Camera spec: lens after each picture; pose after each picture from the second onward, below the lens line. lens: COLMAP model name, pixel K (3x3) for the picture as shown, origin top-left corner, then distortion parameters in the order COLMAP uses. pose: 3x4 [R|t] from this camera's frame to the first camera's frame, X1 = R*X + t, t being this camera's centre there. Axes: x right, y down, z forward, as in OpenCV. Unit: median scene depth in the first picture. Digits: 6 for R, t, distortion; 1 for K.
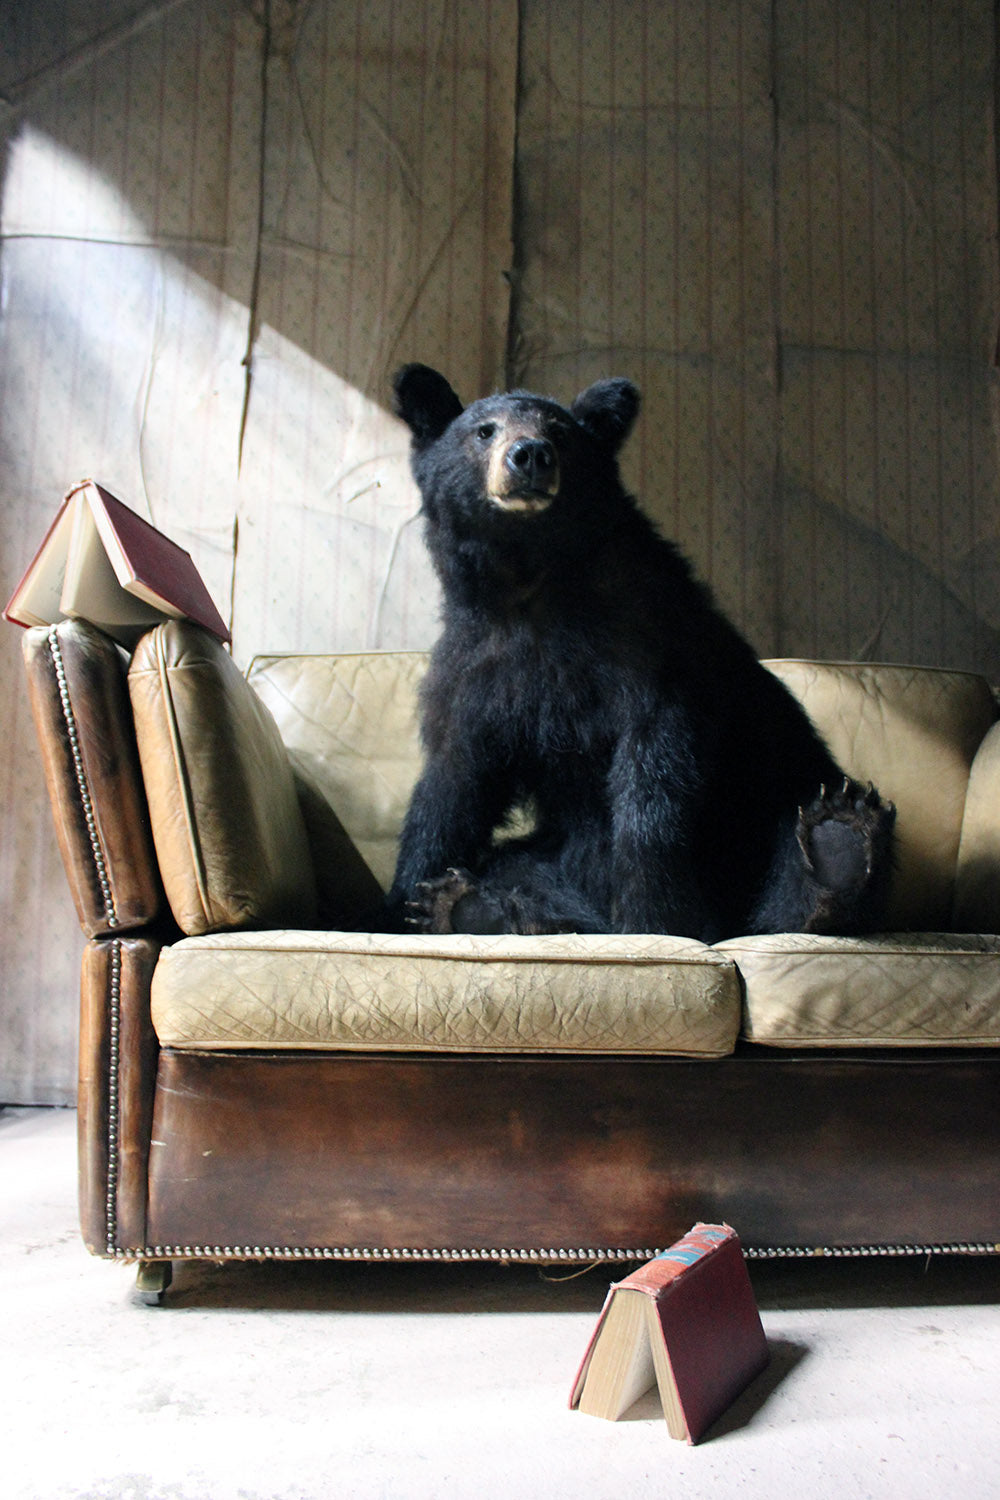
lens RADIAL K [[1371.2, 0, 491.5], [0, 1371.2, 735.6], [0, 0, 1]] dist [-0.097565, 0.000000]
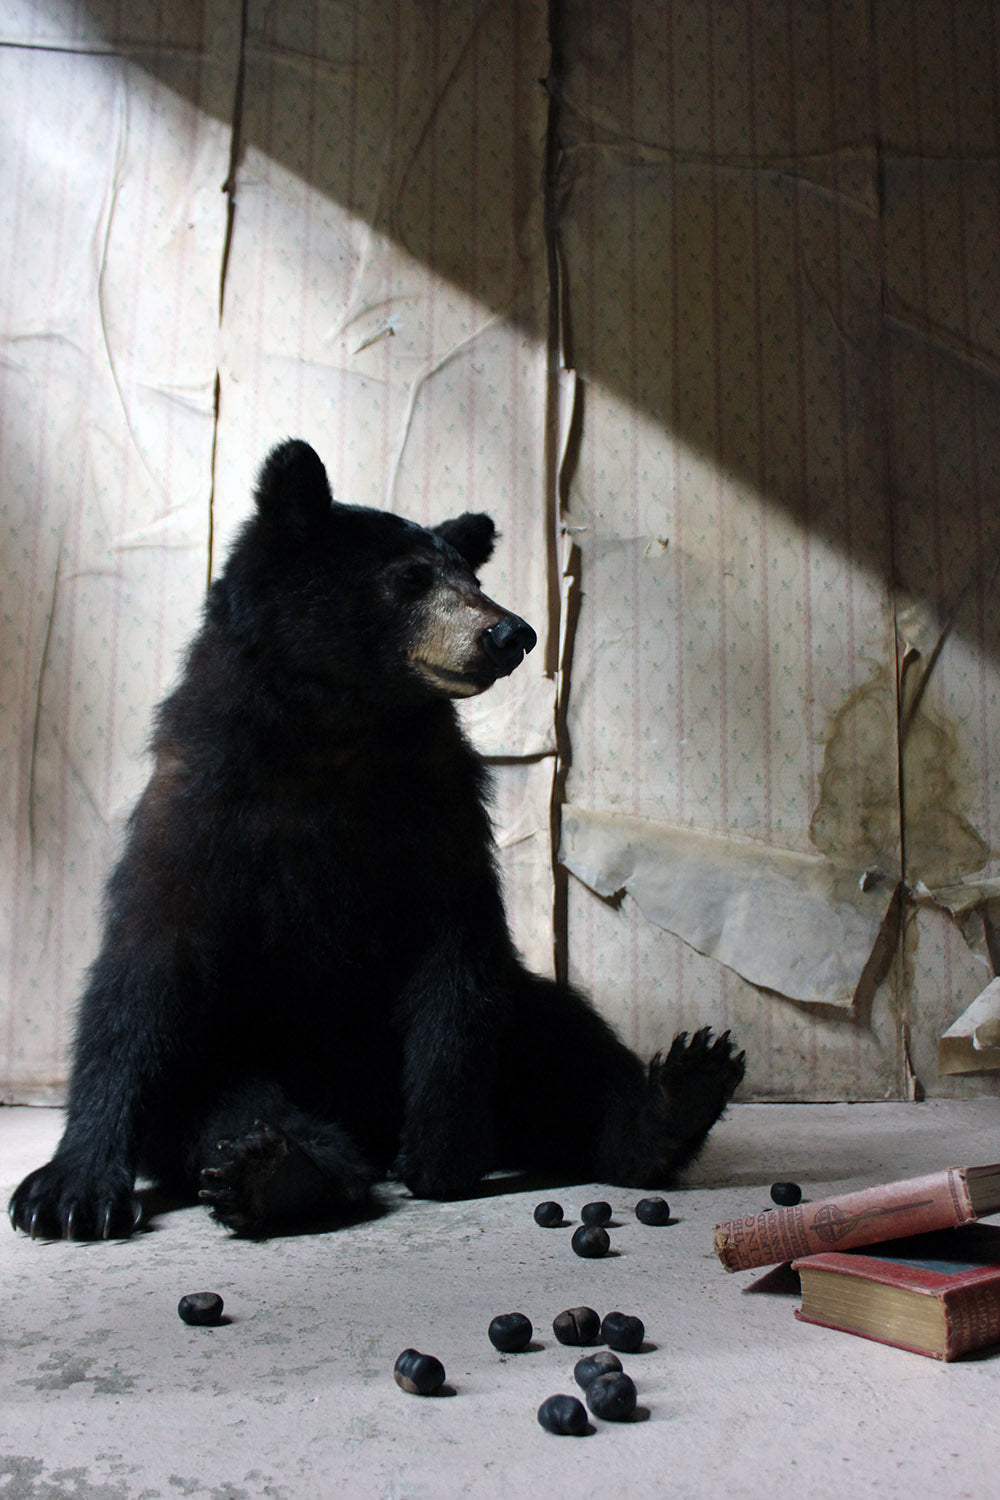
lens RADIAL K [[1525.5, 0, 491.1], [0, 1525.5, 754.0], [0, 0, 1]] dist [-0.080260, 0.000000]
pose [[0.999487, -0.016901, -0.027200, -0.003083], [0.015542, 0.998657, -0.049413, 0.115214], [0.027999, 0.048965, 0.998408, 0.115408]]
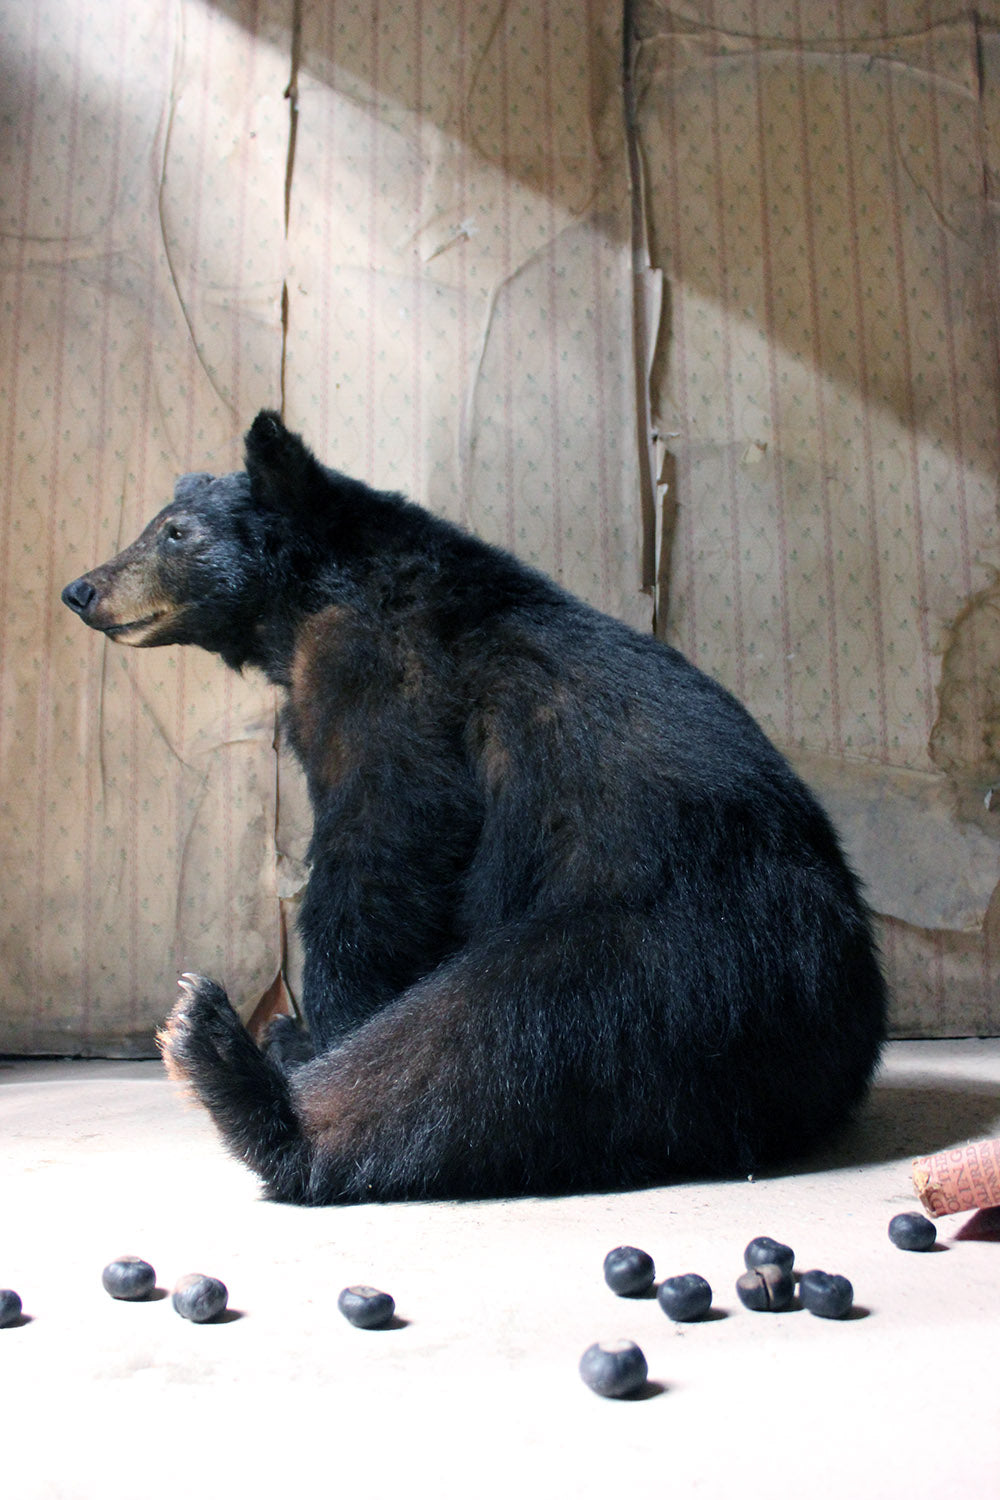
lens RADIAL K [[1416.8, 0, 486.8], [0, 1416.8, 761.7], [0, 0, 1]] dist [-0.094849, 0.000000]
pose [[0.996711, -0.043342, -0.068474, -0.030326], [0.040531, 0.998298, -0.041927, 0.149015], [0.070175, 0.039014, 0.996772, 0.230260]]
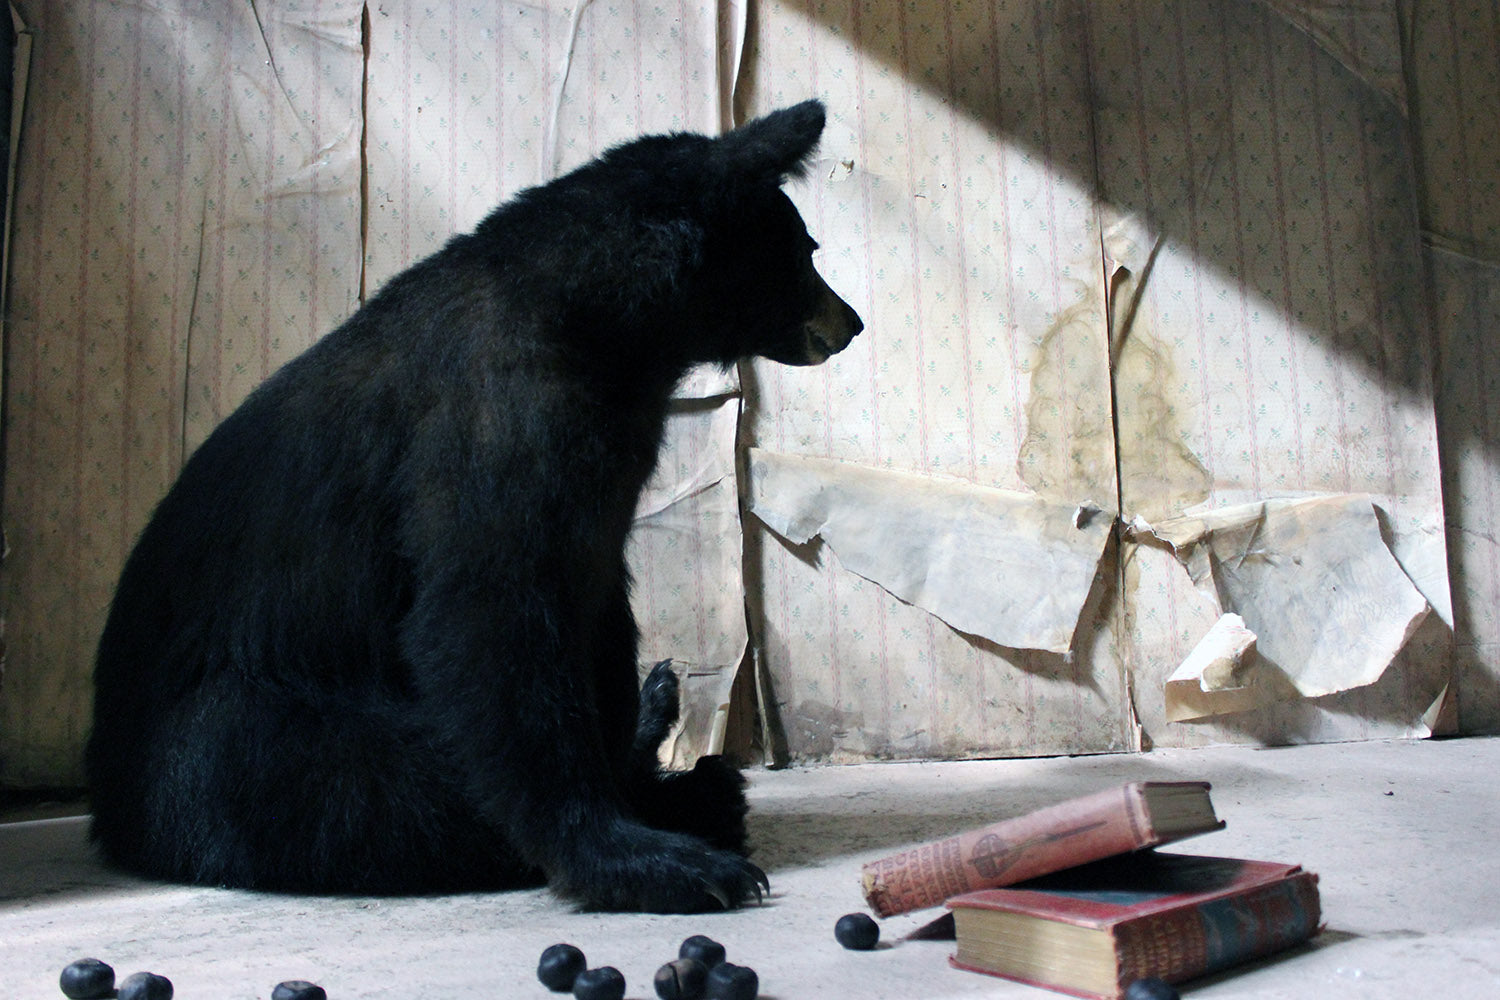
lens RADIAL K [[1525.5, 0, 739.6], [0, 1525.5, 481.1], [0, 0, 1]] dist [-0.080260, 0.000000]
pose [[0.997299, -0.058204, -0.044803, 0.044644], [0.056451, 0.997626, -0.039434, 0.151400], [0.046992, 0.036798, 0.998217, 0.179342]]
